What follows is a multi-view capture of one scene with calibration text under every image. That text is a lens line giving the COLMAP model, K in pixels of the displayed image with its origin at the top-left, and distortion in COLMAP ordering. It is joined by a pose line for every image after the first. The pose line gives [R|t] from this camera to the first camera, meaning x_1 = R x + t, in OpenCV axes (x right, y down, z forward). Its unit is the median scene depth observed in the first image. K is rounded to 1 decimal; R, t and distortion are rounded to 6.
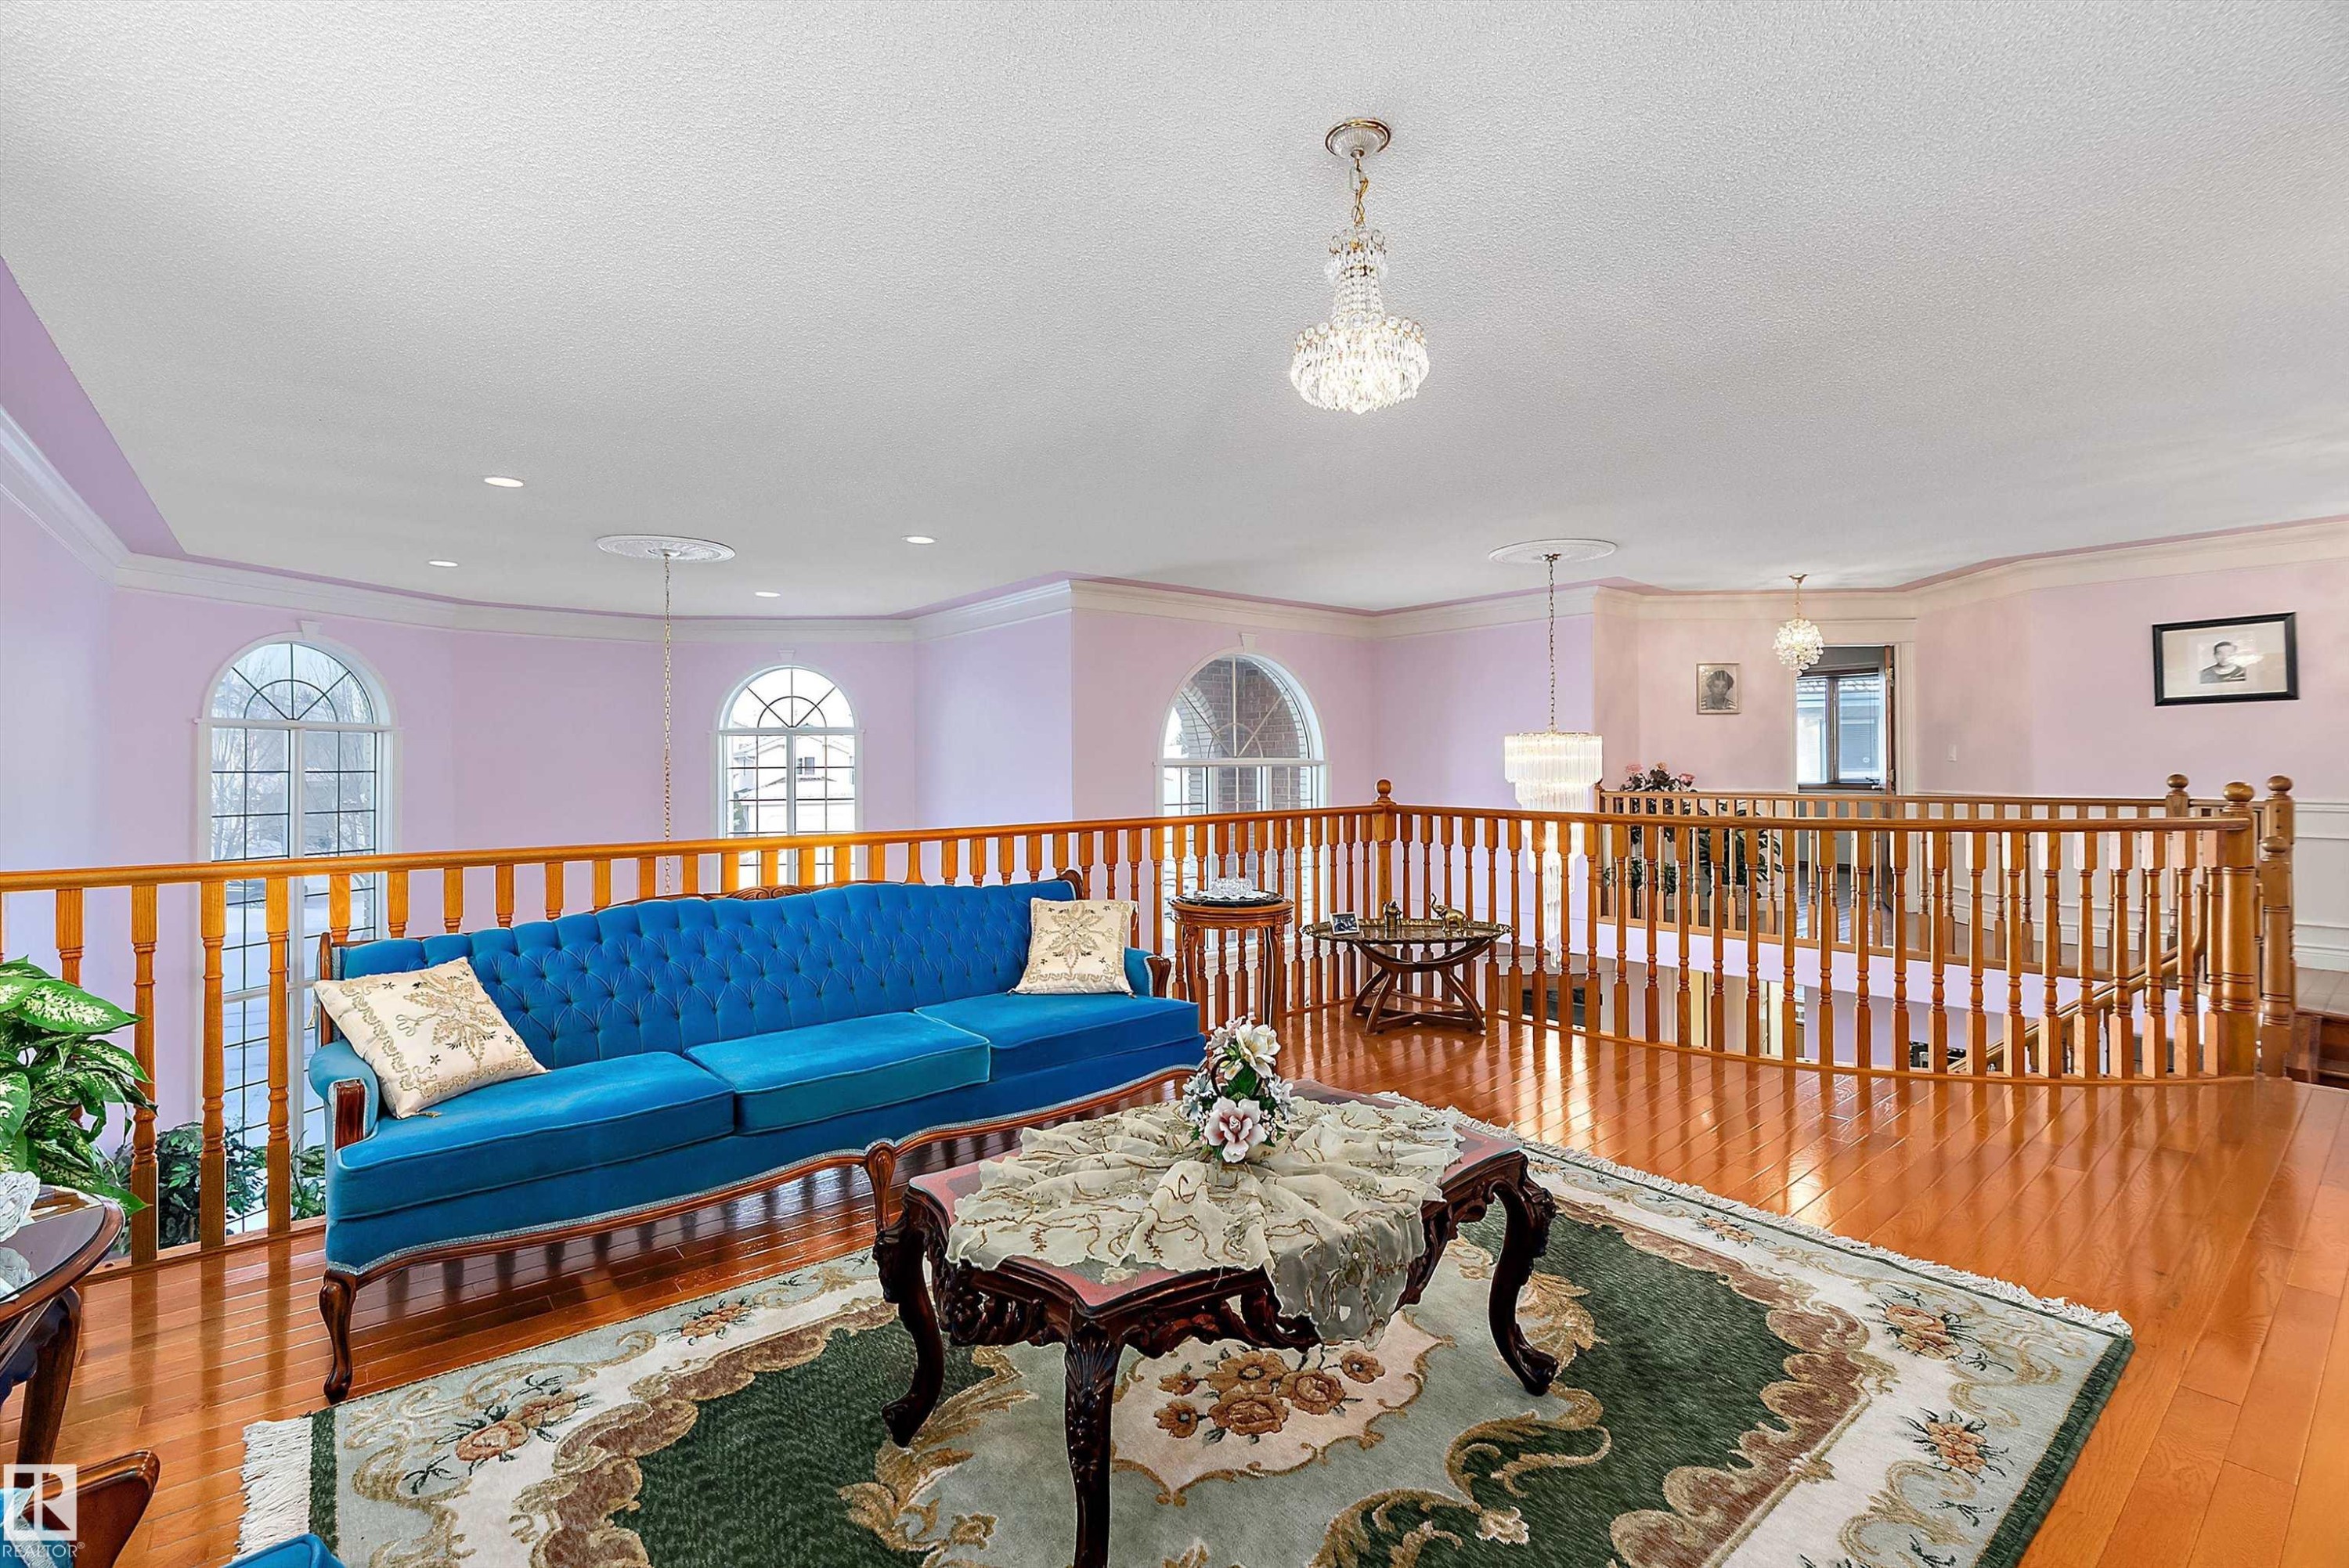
lens RADIAL K [[1050.1, 0, 1175.2], [0, 1050.1, 764.3], [0, 0, 1]] dist [-0.003409, 0.002180]
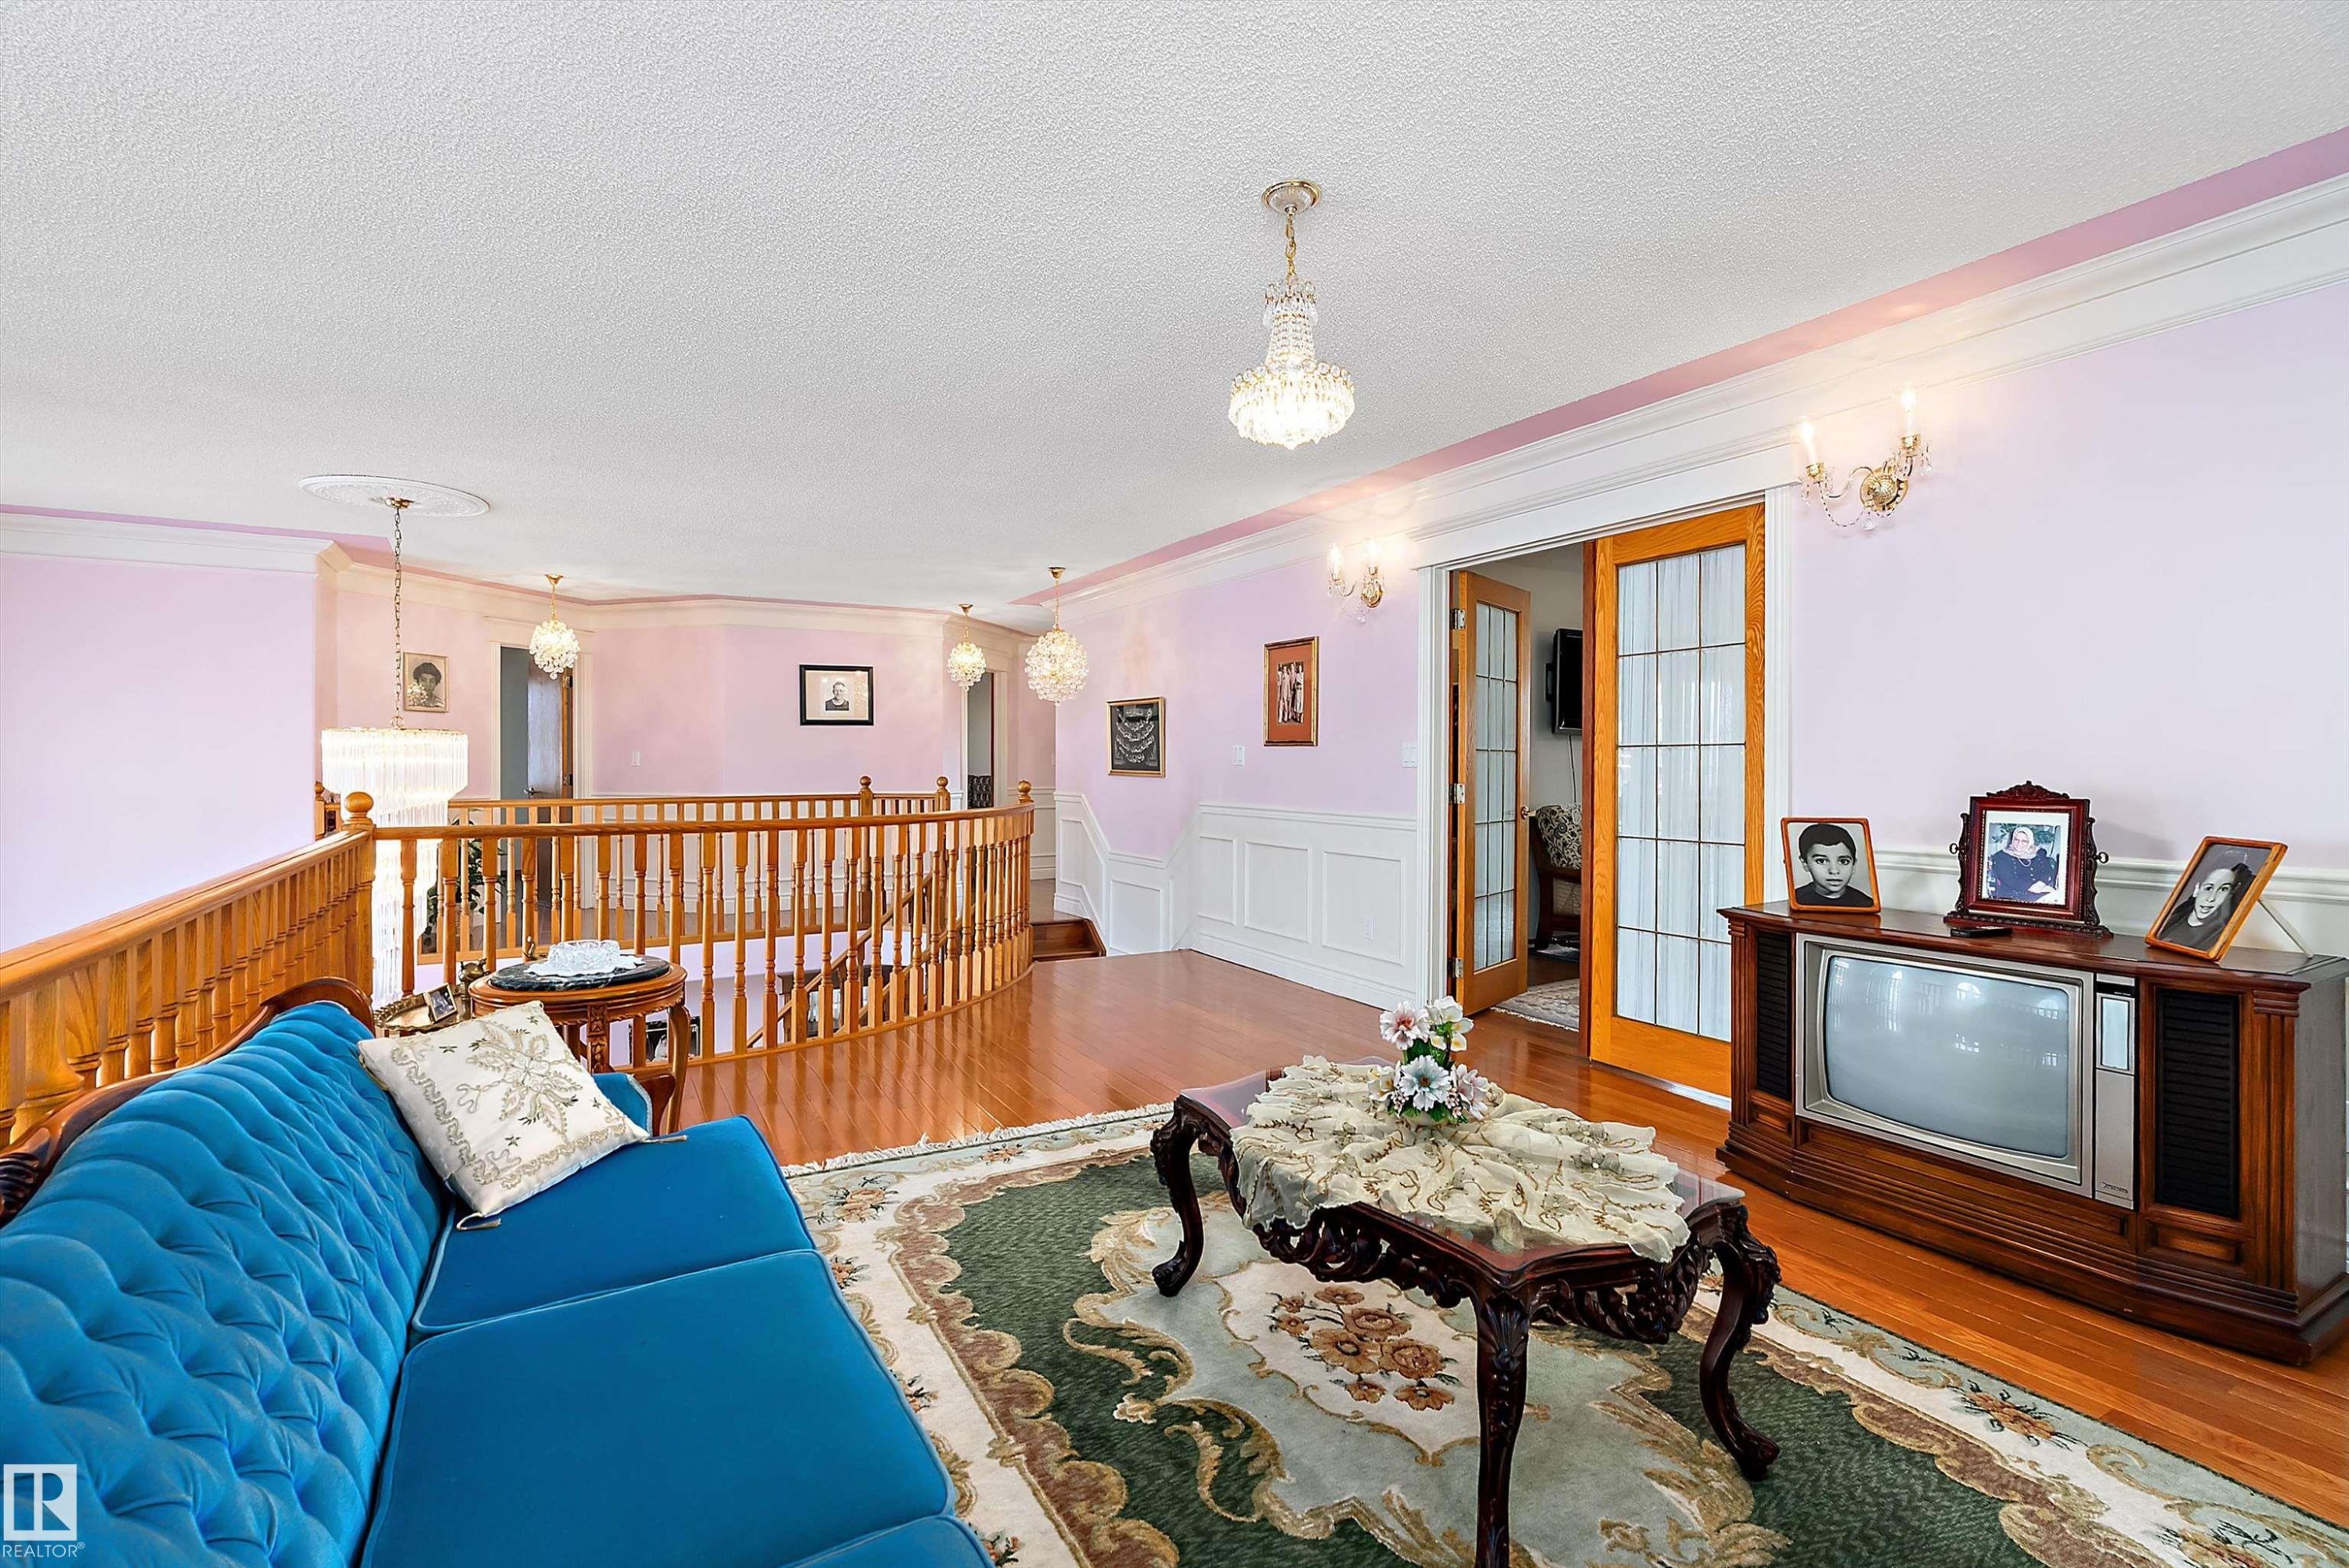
lens RADIAL K [[1050.1, 0, 1166.2], [0, 1050.1, 771.0], [0, 0, 1]] dist [-0.003409, 0.002180]
pose [[0.171092, -0.002739, 0.985251, -0.332792], [-0.000148, 0.999996, 0.002805, -0.001193], [-0.985255, -0.000626, 0.171091, 0.334104]]
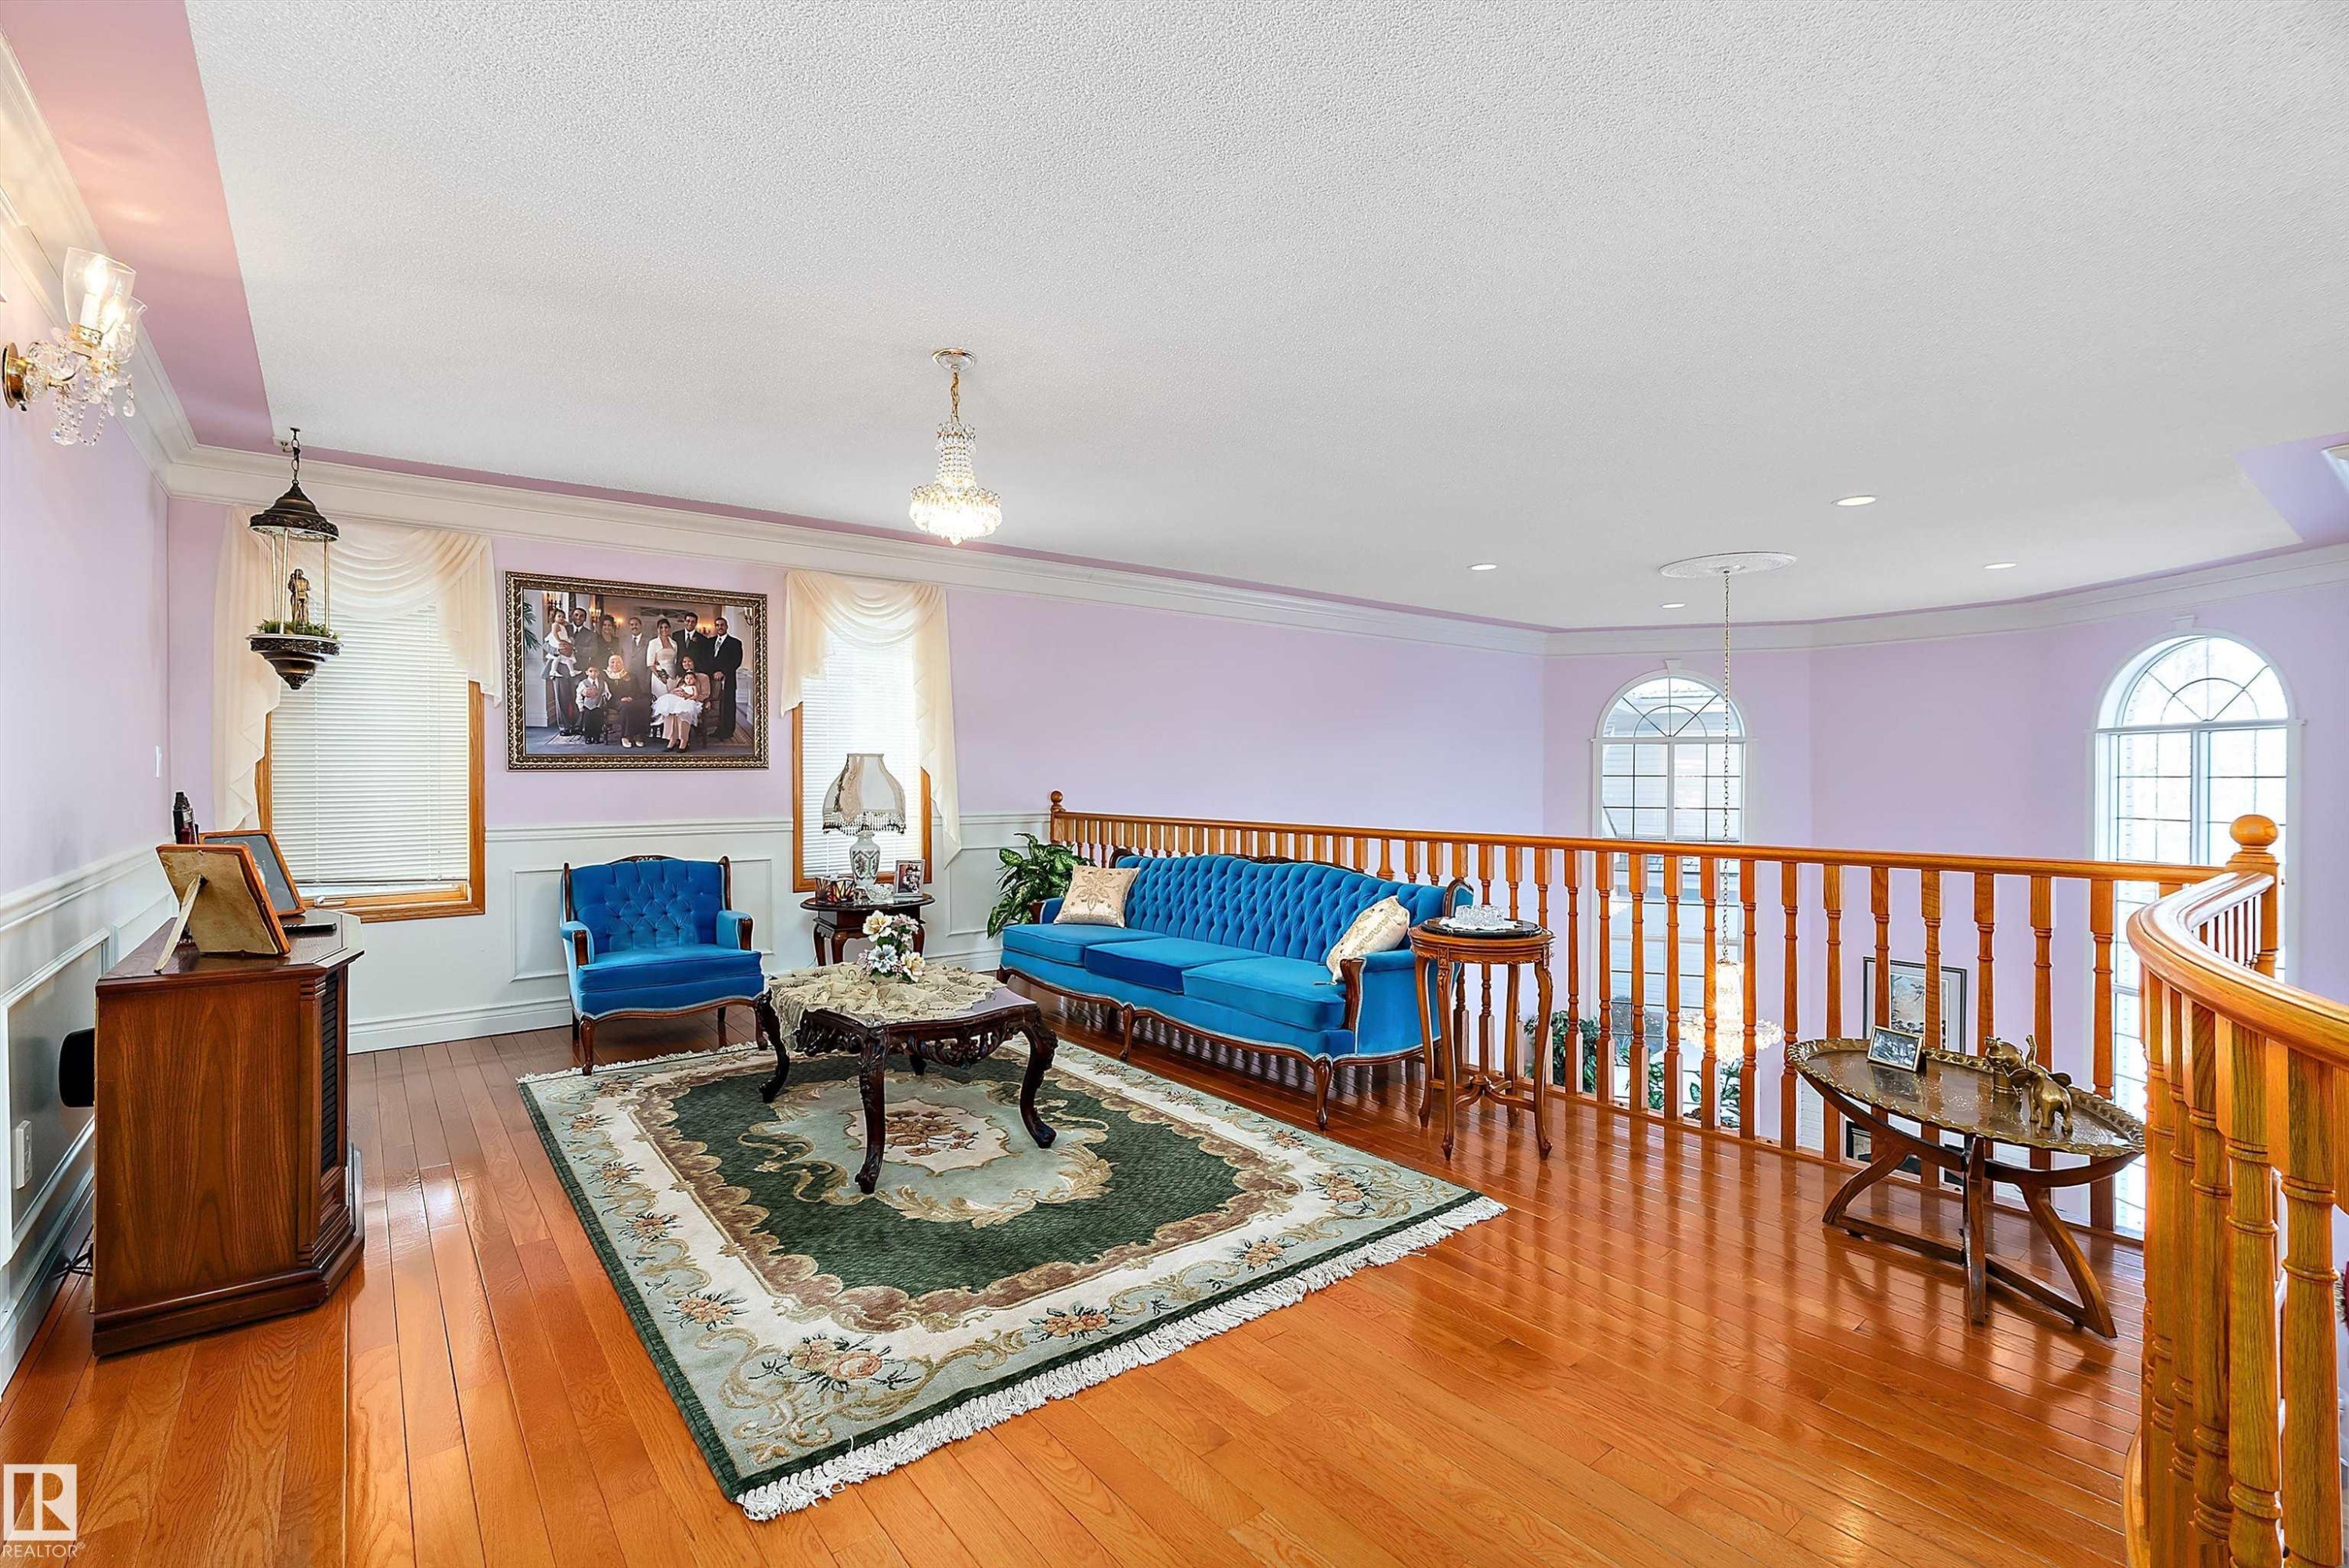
lens RADIAL K [[1050.1, 0, 1160.7], [0, 1050.1, 773.8], [0, 0, 1]] dist [-0.003409, 0.002180]
pose [[-0.020445, 0.007641, -0.999762, 0.602292], [0.000097, 0.999971, 0.007641, -0.007365], [0.999791, 0.000059, -0.020445, 0.472432]]
